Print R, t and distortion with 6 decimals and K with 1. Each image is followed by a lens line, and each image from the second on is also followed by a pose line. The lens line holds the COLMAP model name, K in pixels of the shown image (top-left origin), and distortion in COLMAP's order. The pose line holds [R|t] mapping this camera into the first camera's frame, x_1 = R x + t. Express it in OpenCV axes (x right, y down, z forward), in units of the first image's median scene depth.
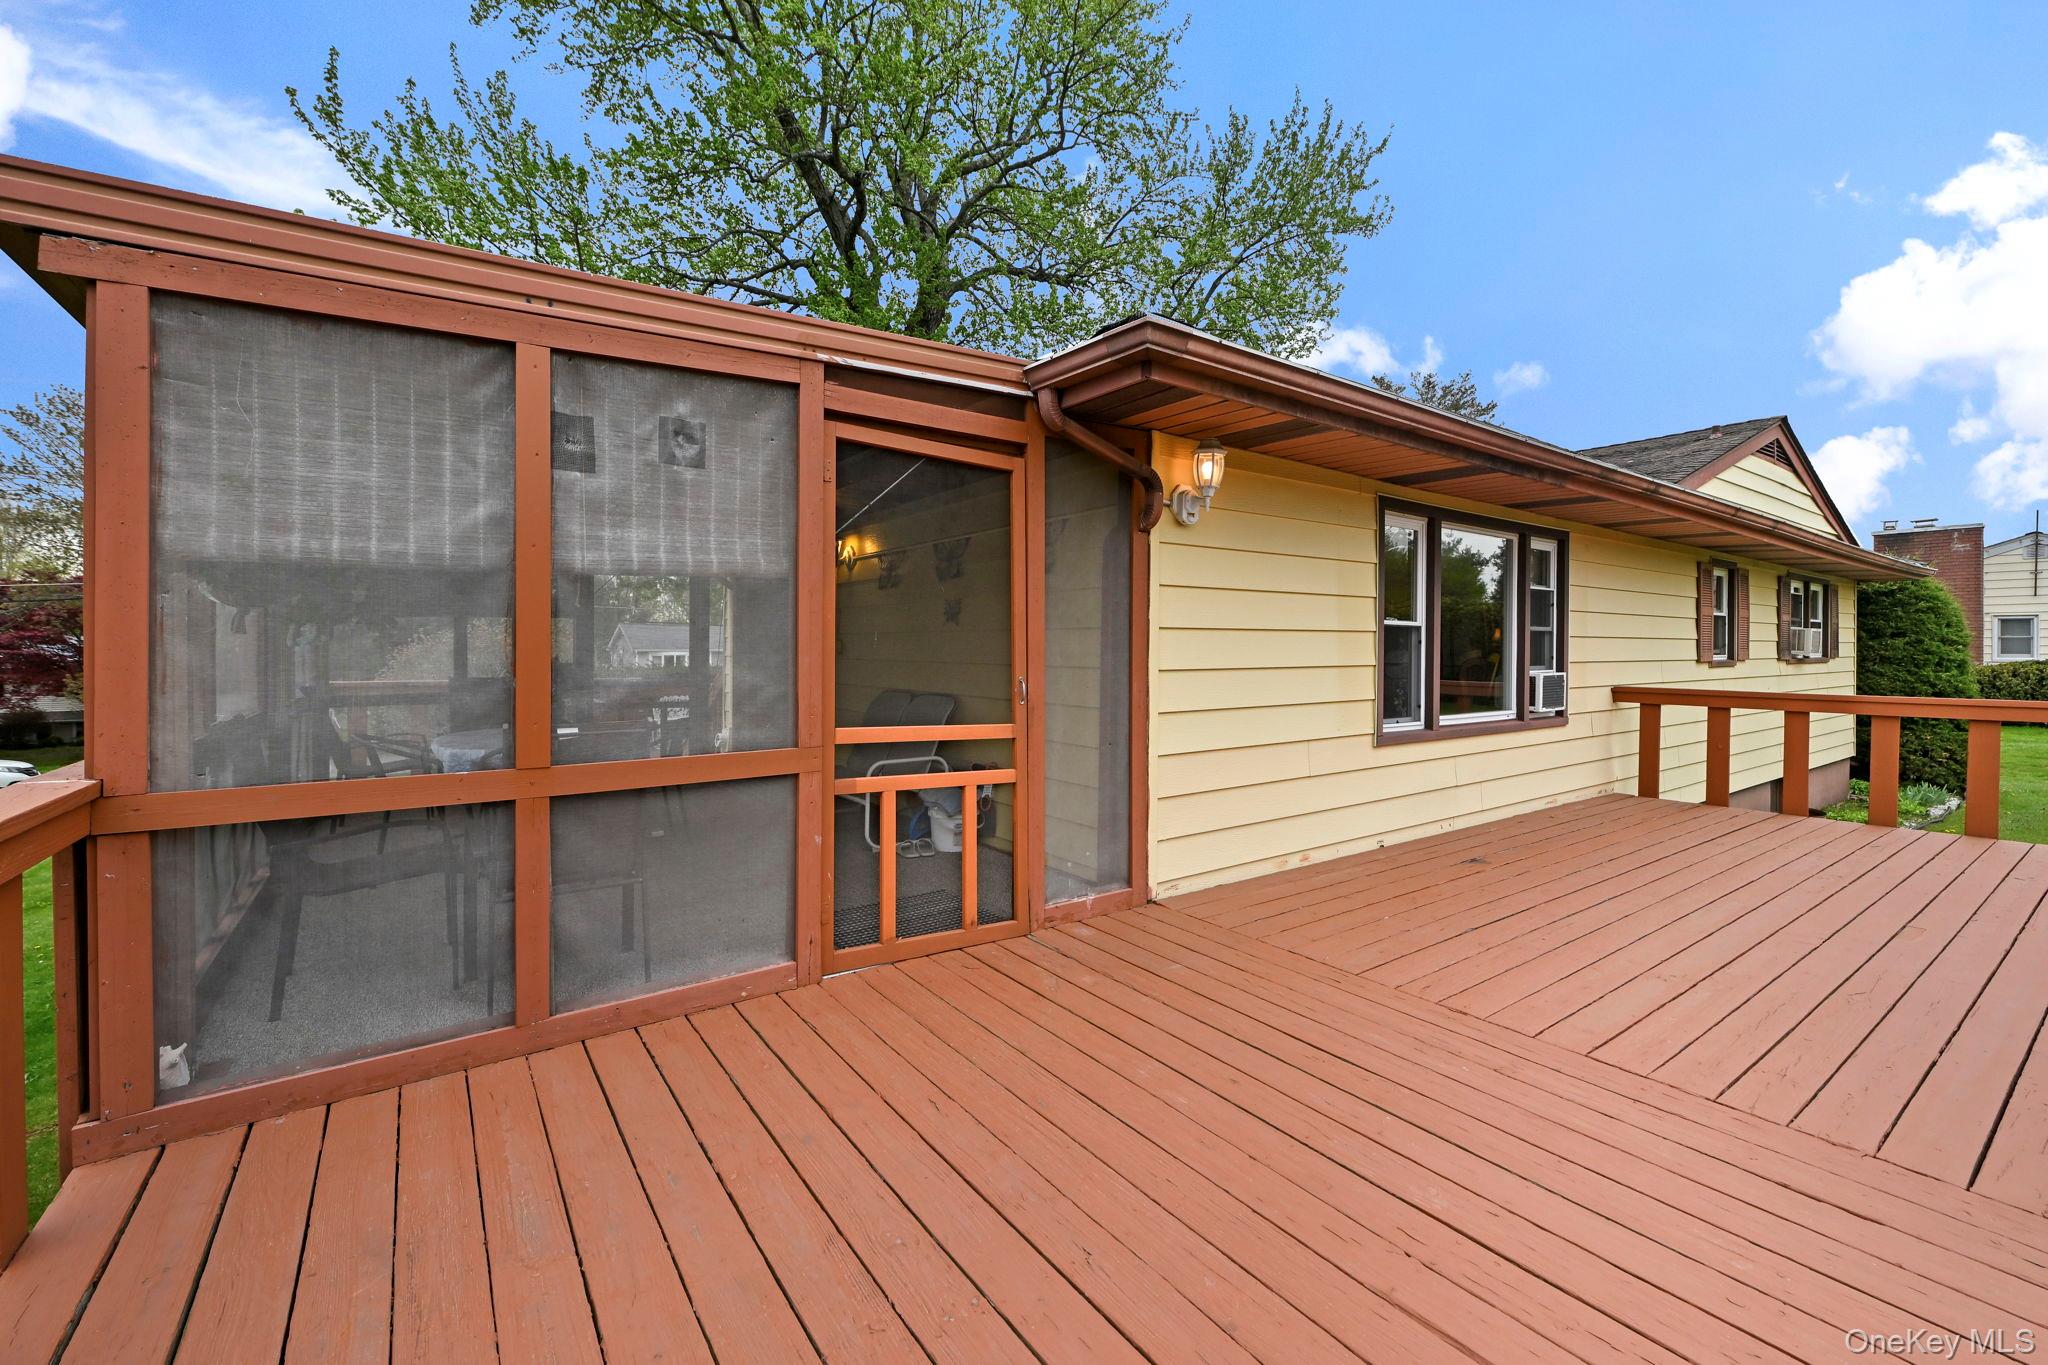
lens RADIAL K [[847.4, 0, 1019.7], [0, 847.4, 651.1], [0, 0, 1]] dist [-0.001845, -0.002641]
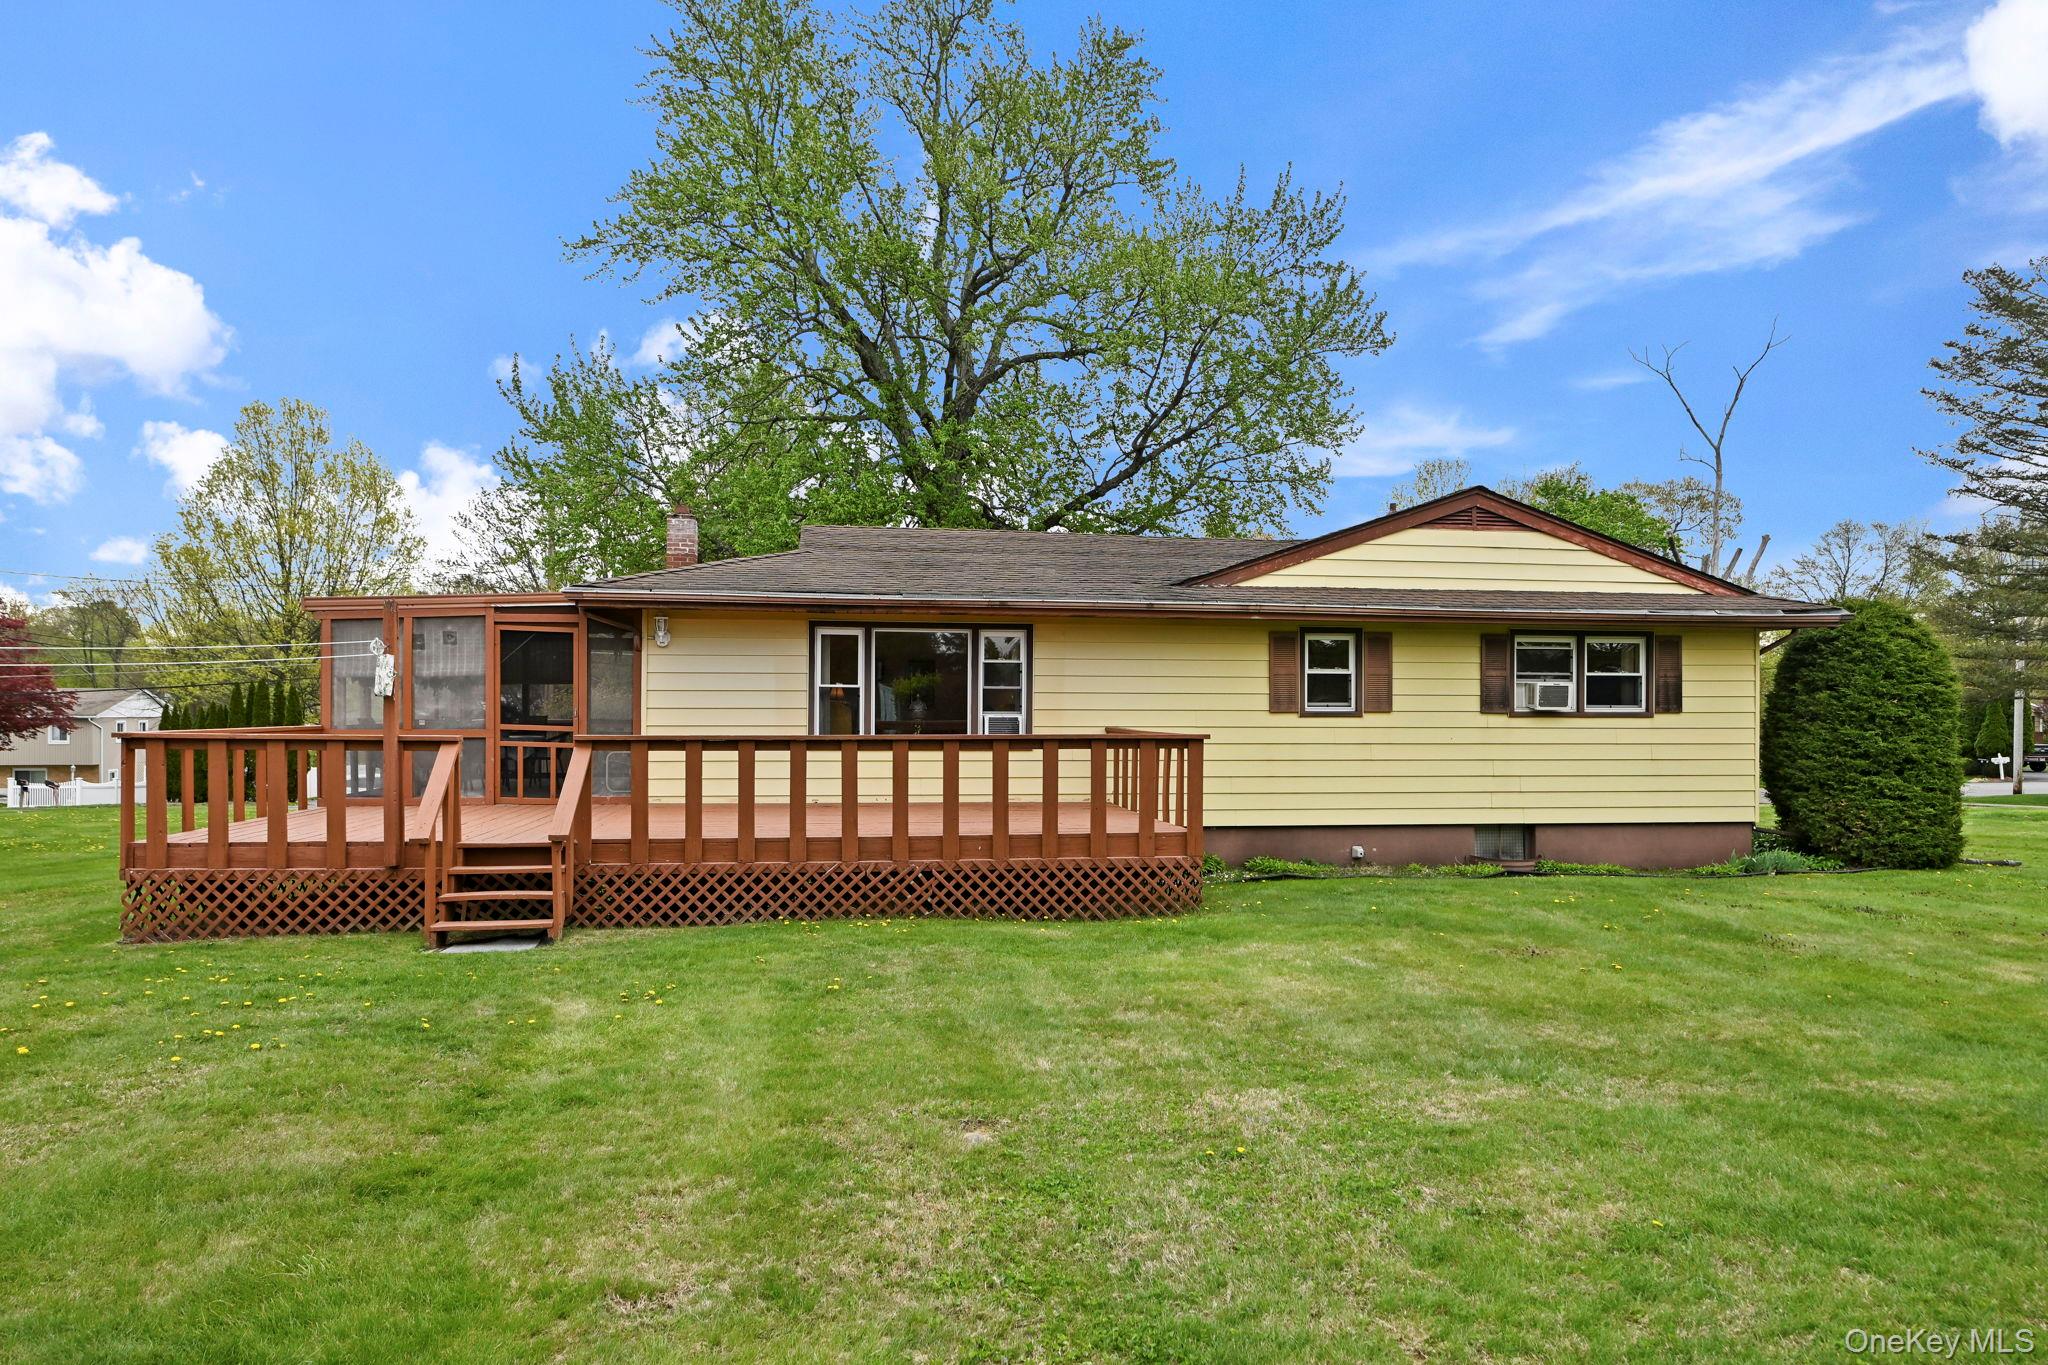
lens RADIAL K [[1100.4, 0, 1023.9], [0, 1100.4, 692.9], [0, 0, 1]] dist [-0.011947, 0.000577]
pose [[0.904521, 0.005718, -0.426391, 2.025096], [-0.005525, 0.999983, 0.001690, -0.025012], [0.426394, 0.000827, 0.904537, -1.136274]]
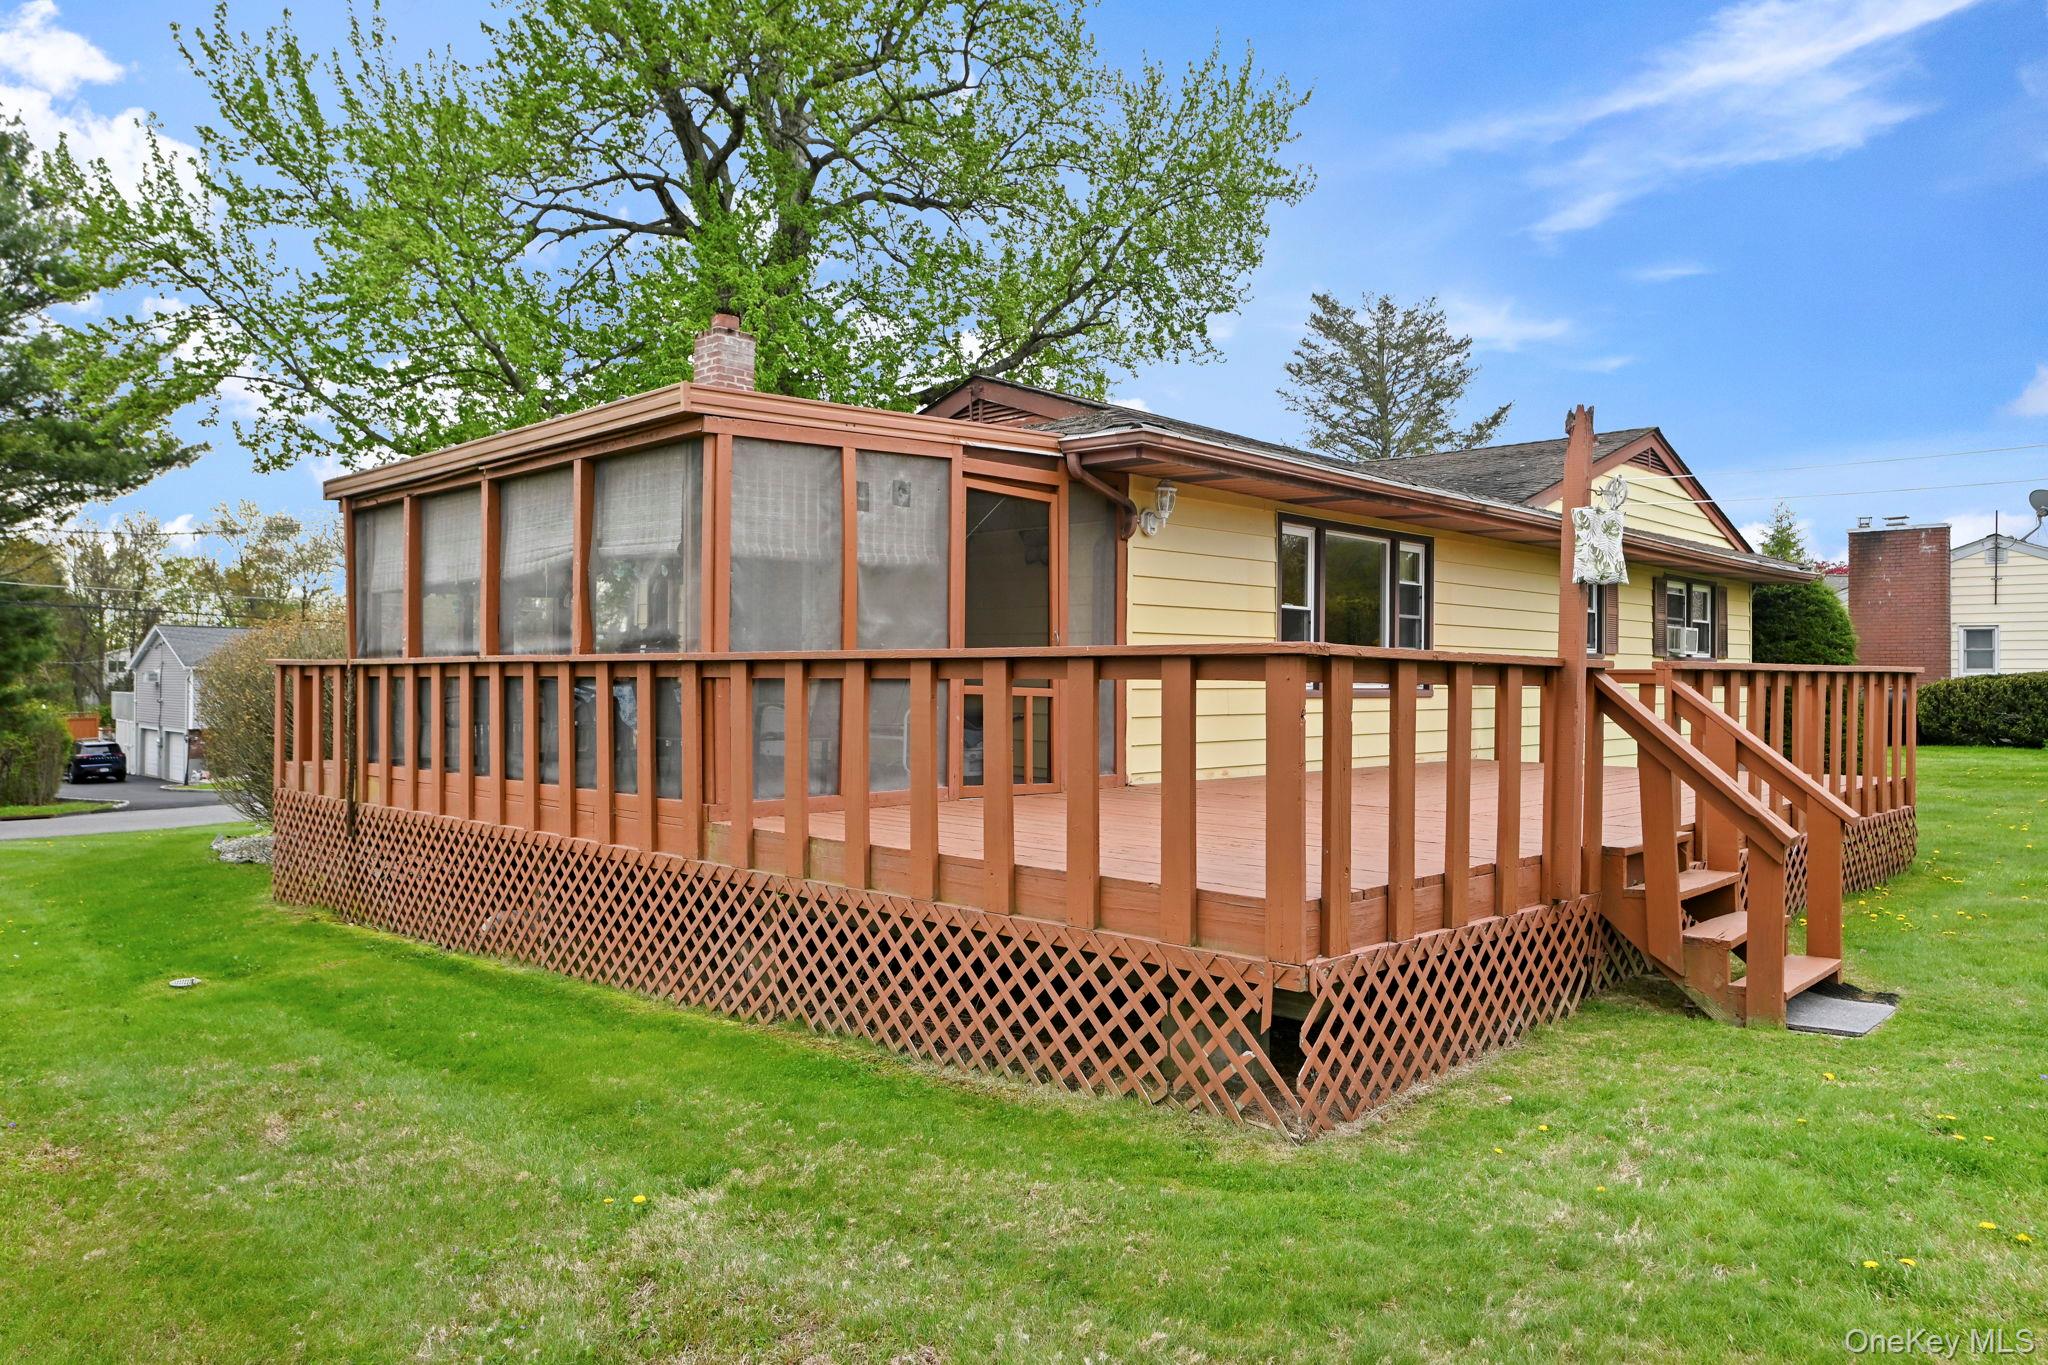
lens RADIAL K [[1325.2, 0, 1019.8], [0, 1325.2, 671.9], [0, 0, 1]] dist [-0.016320, 0.007331]
pose [[0.984983, 0.004218, 0.172599, -0.358980], [-0.003431, 0.999982, -0.004858, 0.086513], [-0.172617, 0.004193, 0.984980, -1.051091]]
